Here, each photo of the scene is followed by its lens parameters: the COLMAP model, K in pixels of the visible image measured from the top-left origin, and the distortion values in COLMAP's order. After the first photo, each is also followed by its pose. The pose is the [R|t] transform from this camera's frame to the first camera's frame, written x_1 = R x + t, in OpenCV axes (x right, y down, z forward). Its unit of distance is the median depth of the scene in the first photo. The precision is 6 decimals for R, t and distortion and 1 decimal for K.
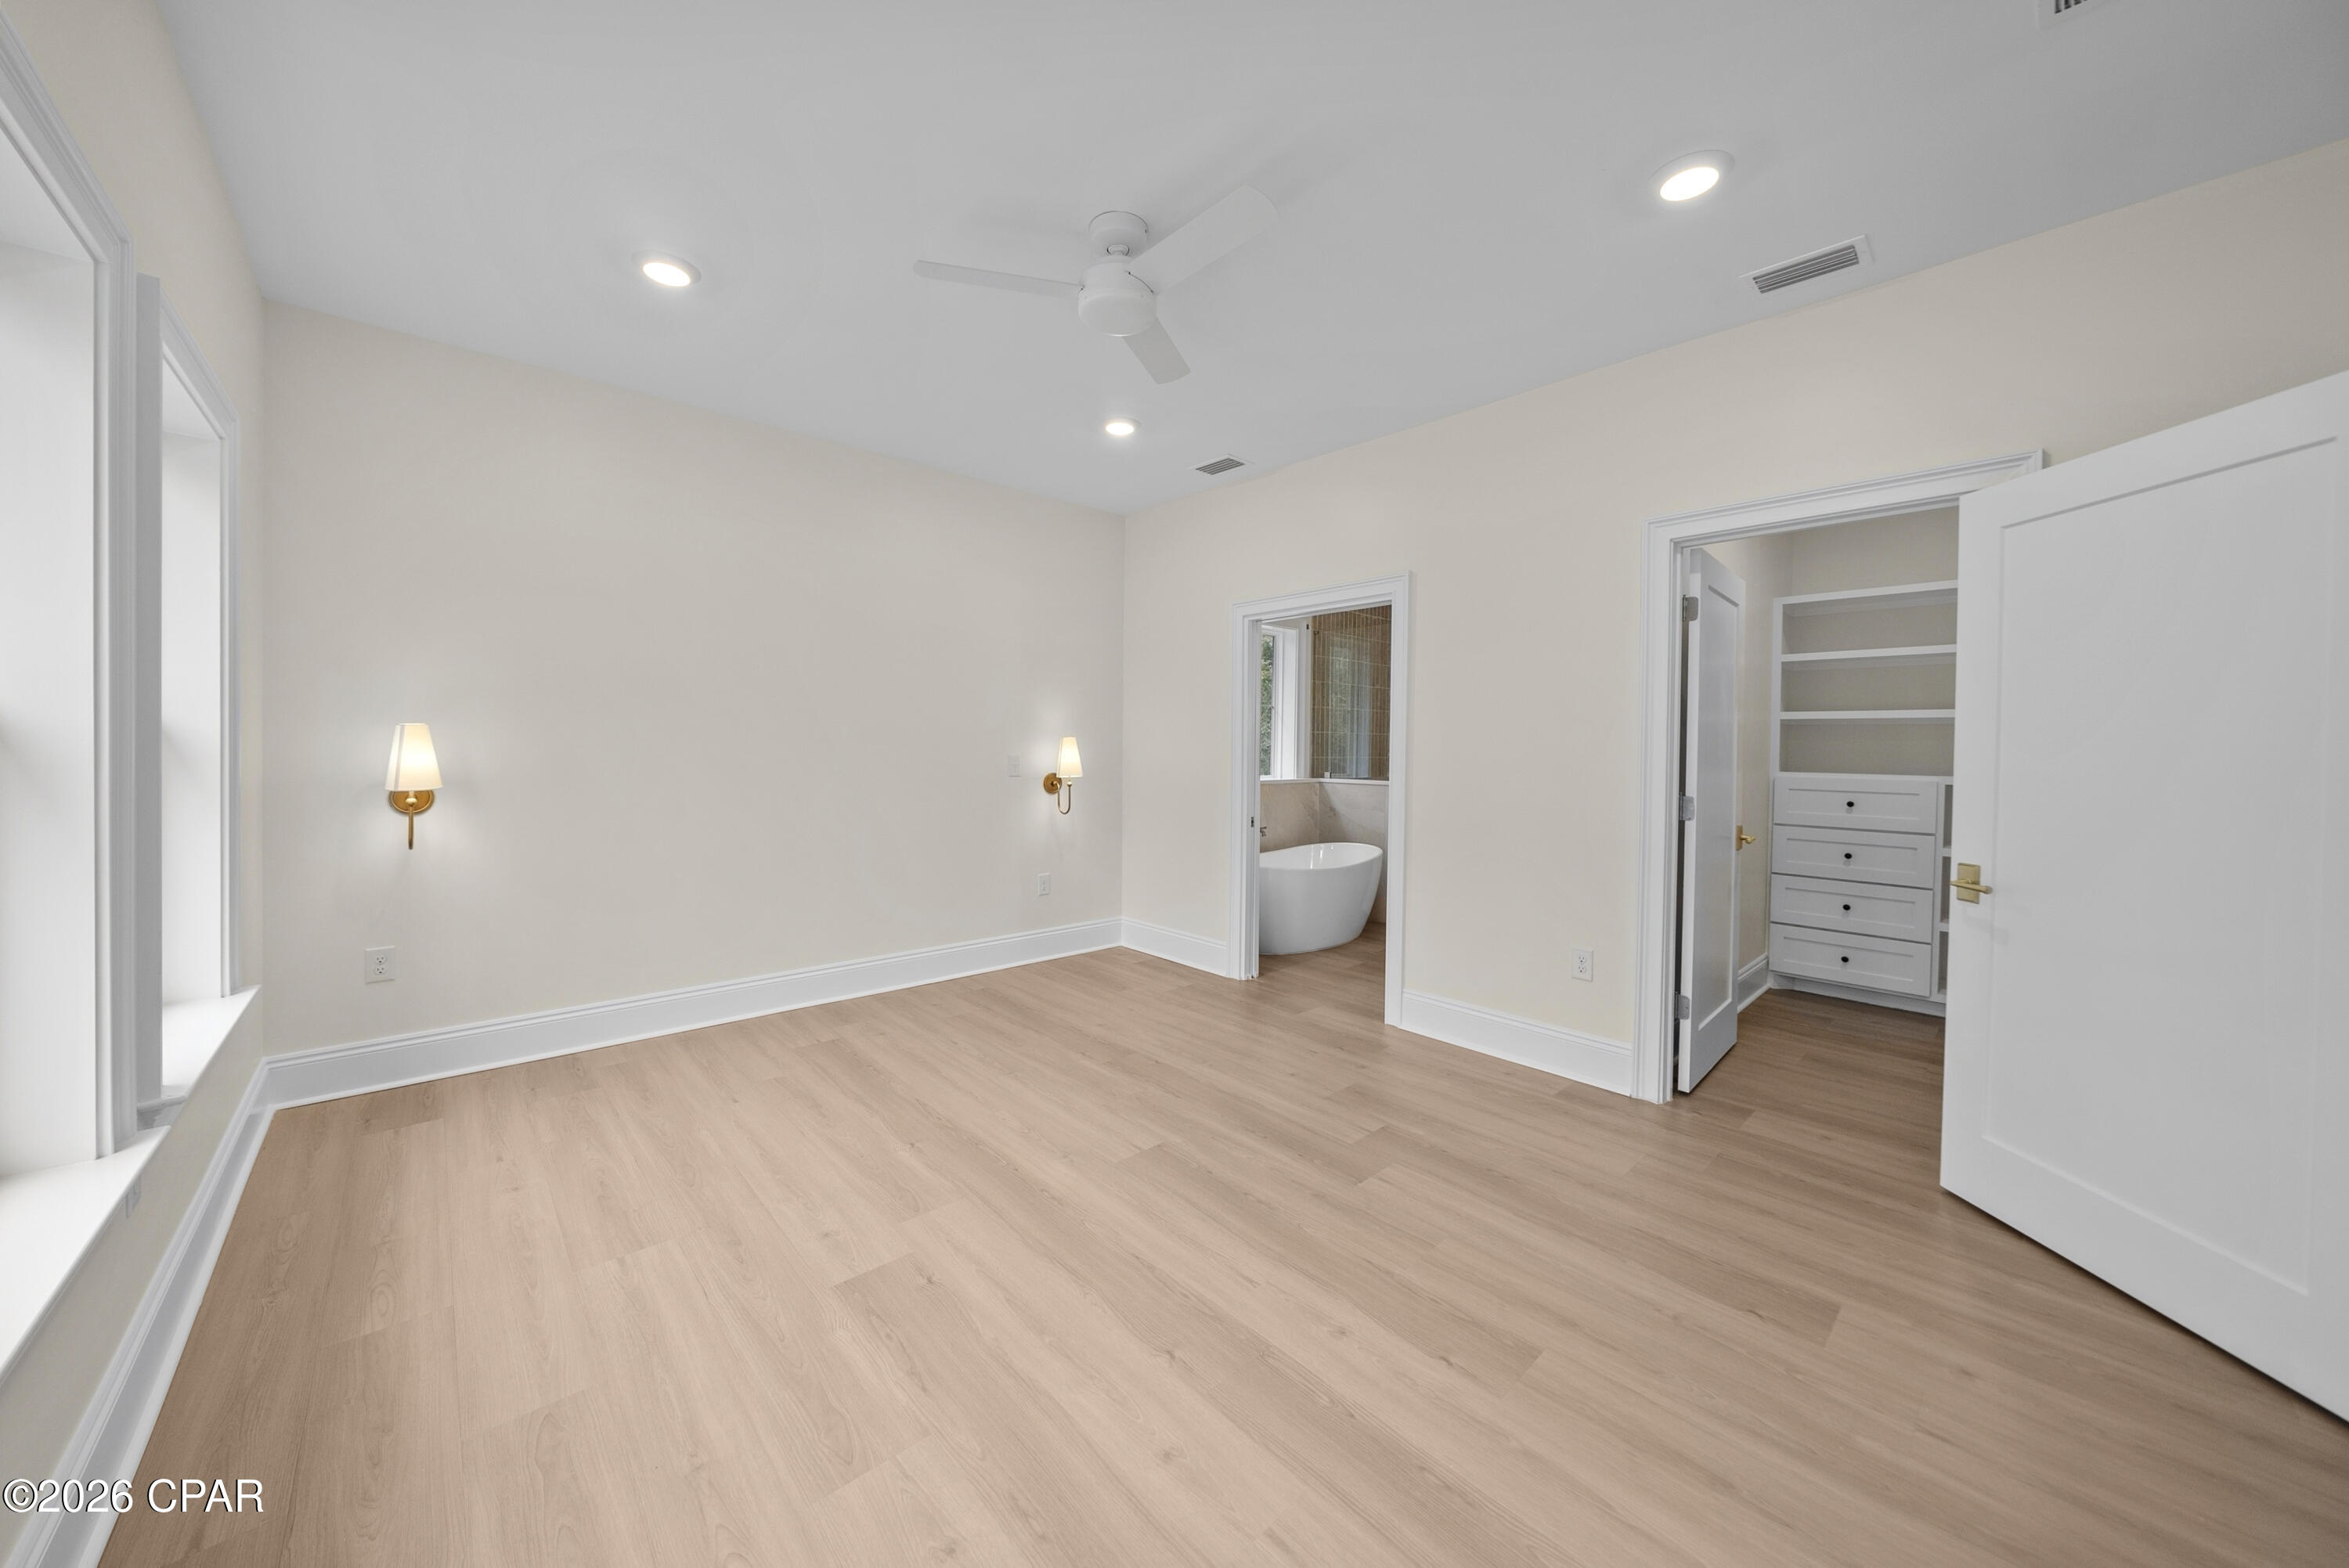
lens RADIAL K [[831.7, 0, 1159.2], [0, 831.7, 763.2], [0, 0, 1]] dist [-0.004073, -0.000184]
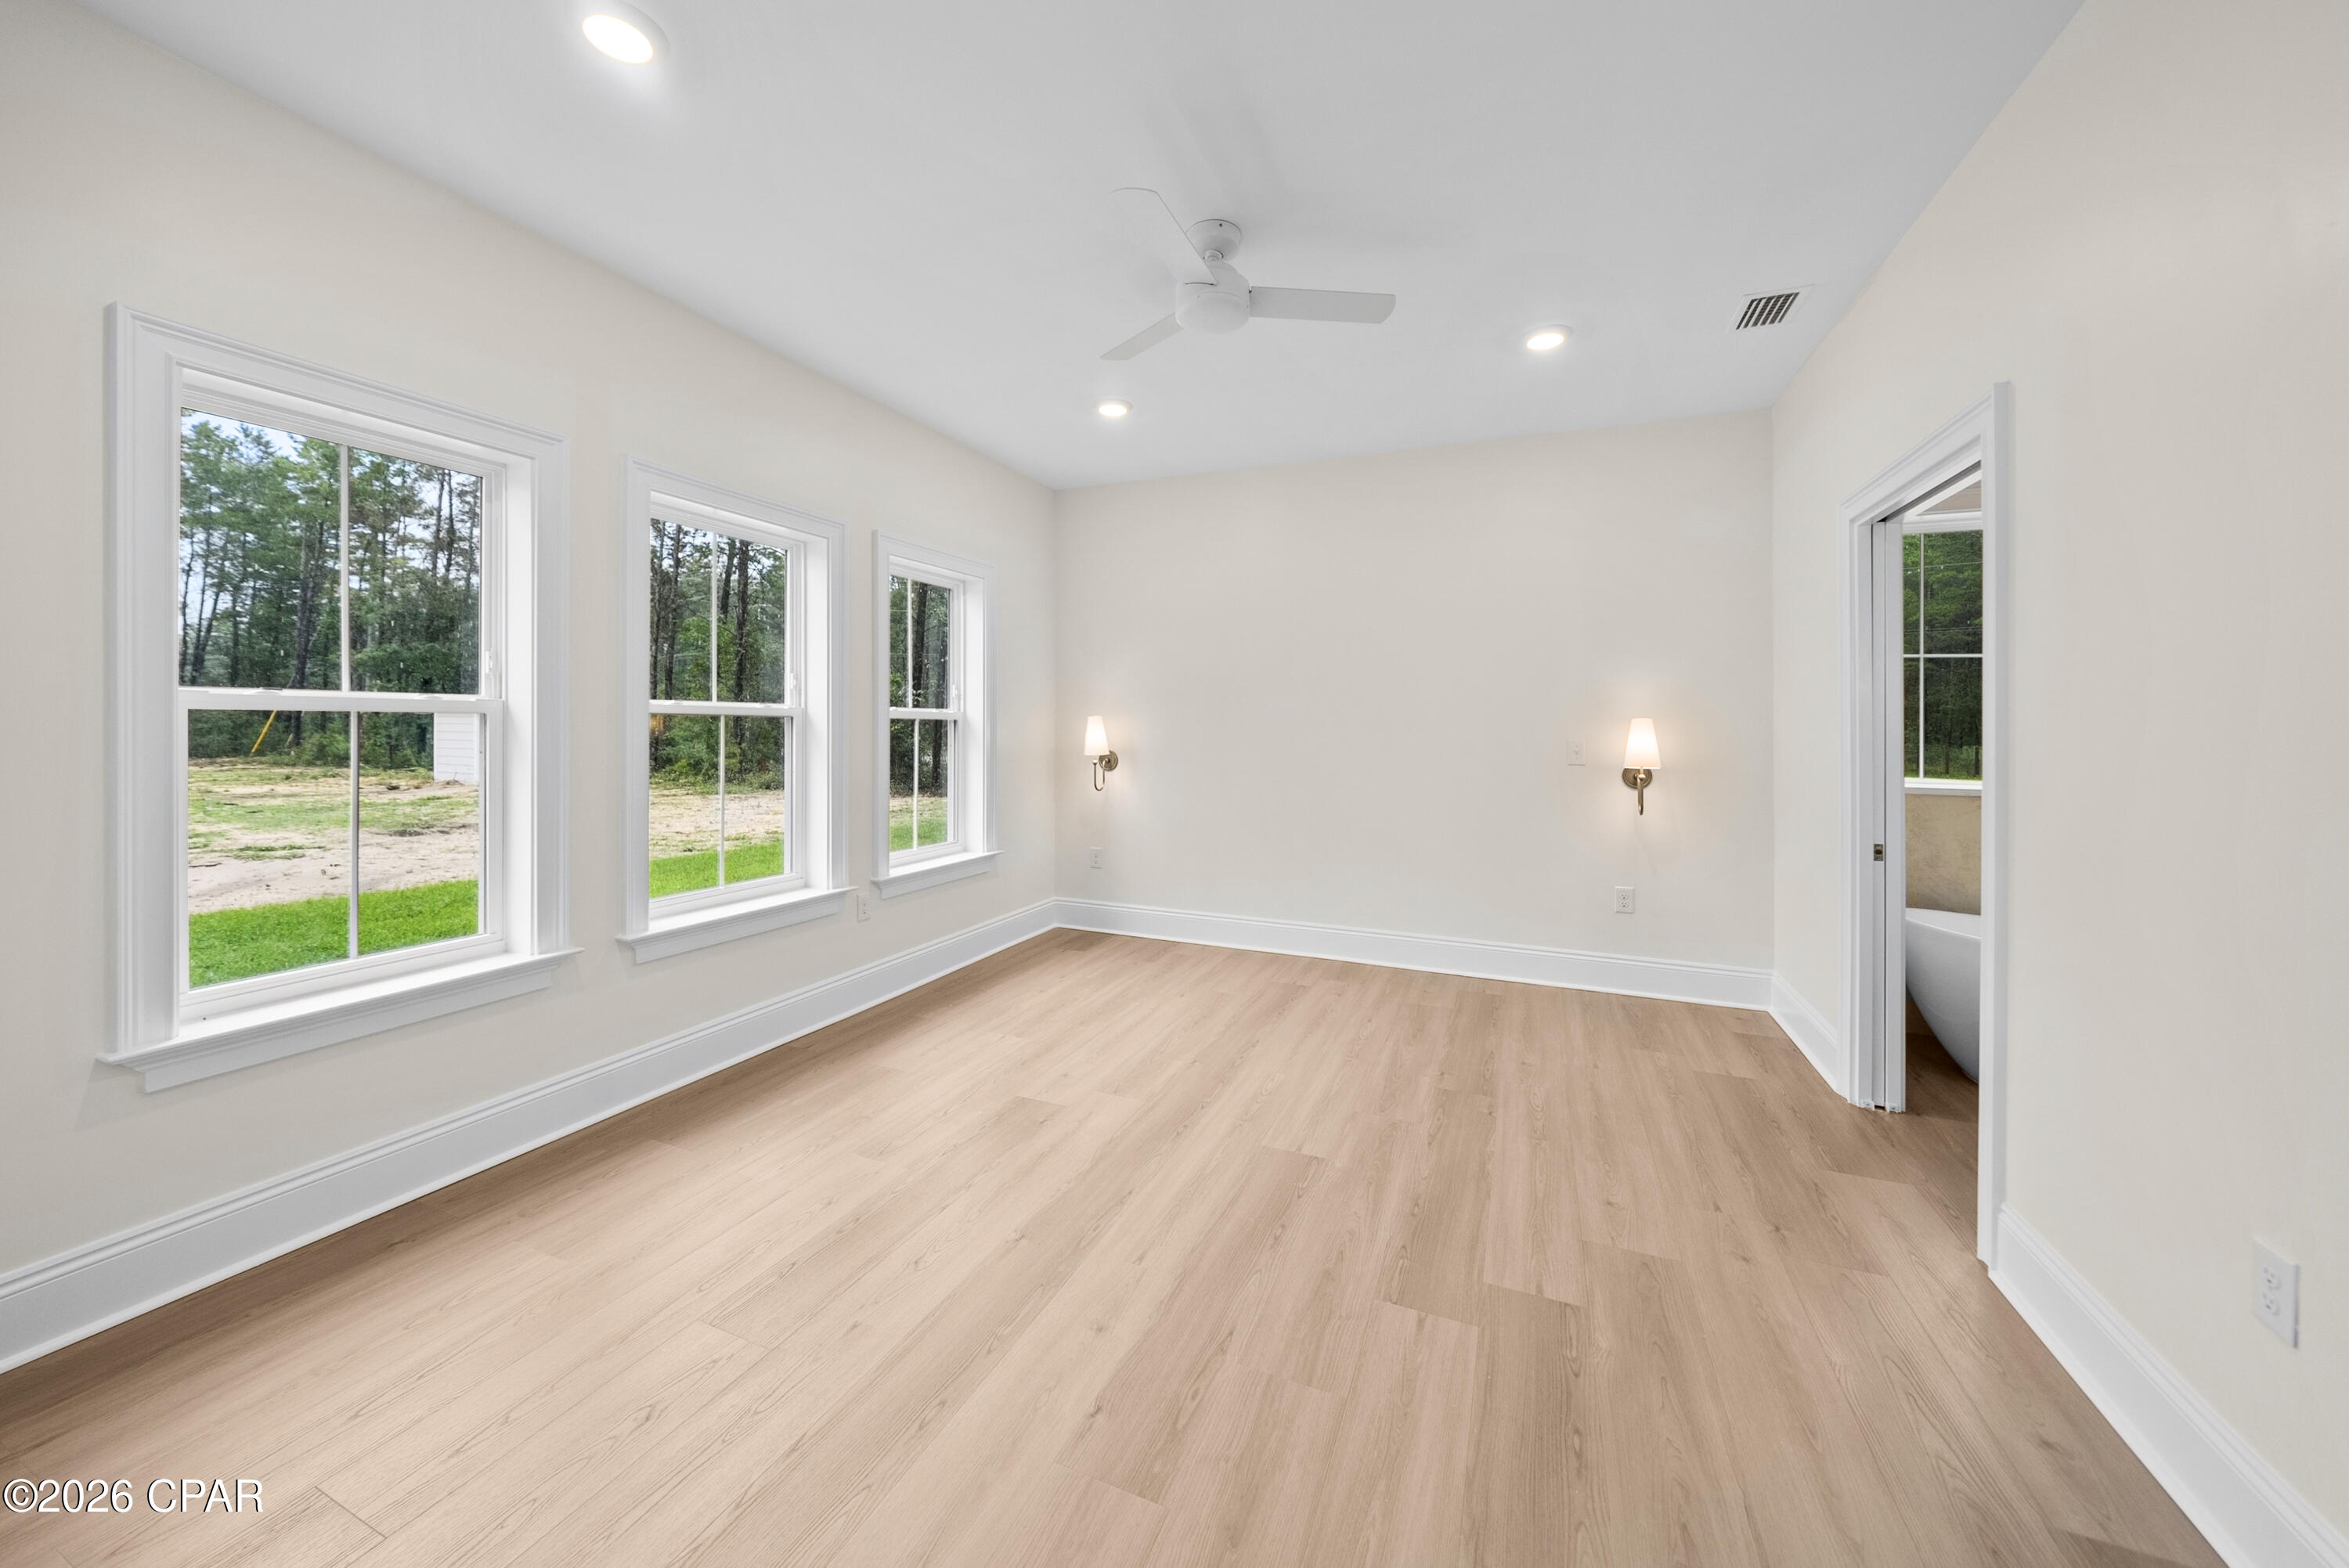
lens RADIAL K [[831.7, 0, 1129.2], [0, 831.7, 730.8], [0, 0, 1]] dist [-0.004073, -0.000184]
pose [[0.402192, -0.003073, -0.915550, 0.777929], [-0.021175, 0.999696, -0.012657, 0.002716], [0.915311, 0.024477, 0.402004, 0.437112]]
